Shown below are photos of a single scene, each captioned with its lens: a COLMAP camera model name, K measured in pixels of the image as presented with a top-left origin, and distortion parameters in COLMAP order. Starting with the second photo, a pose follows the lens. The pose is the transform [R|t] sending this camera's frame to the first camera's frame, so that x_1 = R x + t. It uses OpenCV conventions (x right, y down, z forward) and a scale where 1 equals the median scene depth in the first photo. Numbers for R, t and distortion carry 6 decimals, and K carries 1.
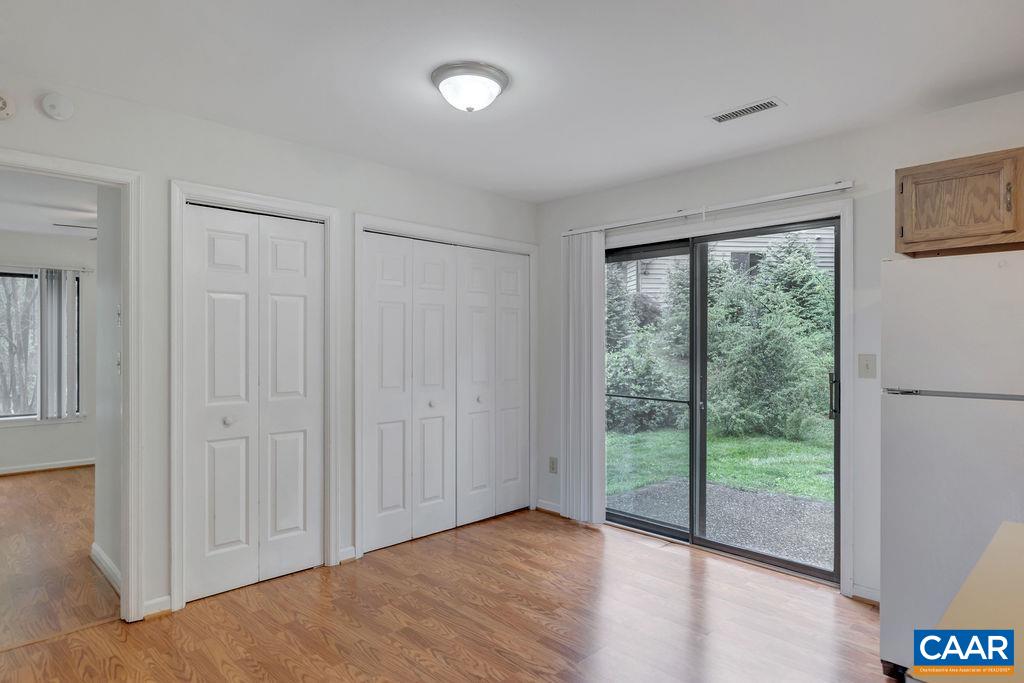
lens RADIAL K [[581.3, 0, 512.7], [0, 581.3, 341.6], [0, 0, 1]] dist [-0.001967, -0.000702]
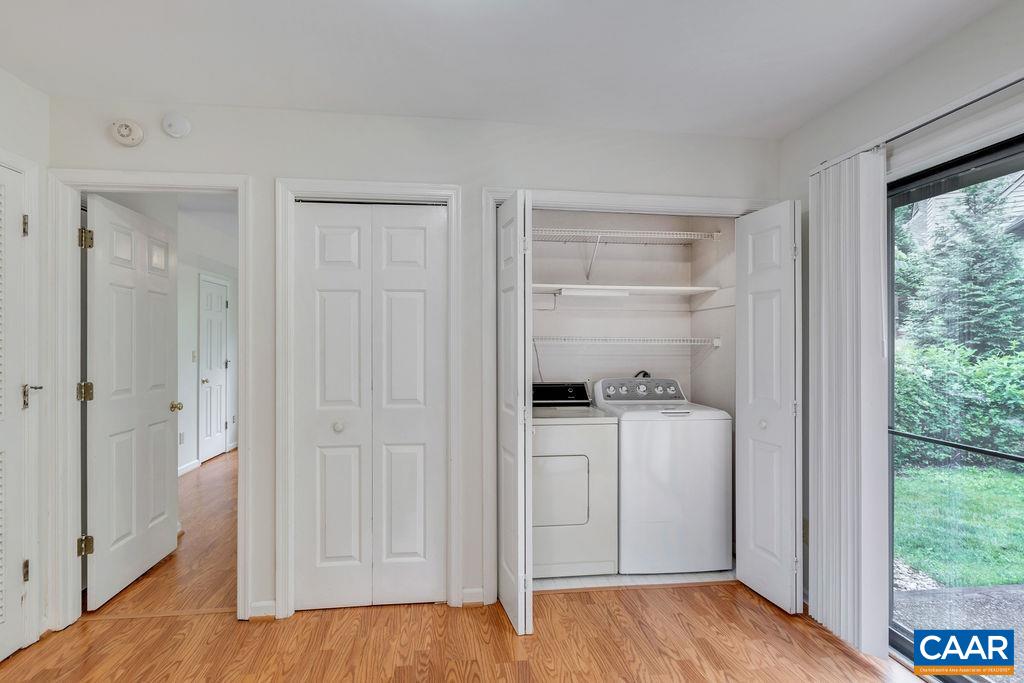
lens RADIAL K [[486.4, 0, 511.3], [0, 486.4, 342.5], [0, 0, 1]] dist [0.001040, 0.000447]
pose [[0.794406, -0.001857, -0.607384, 0.189457], [0.002042, 0.999998, -0.000387, 0.000383], [0.607384, -0.000933, 0.794408, 0.486062]]
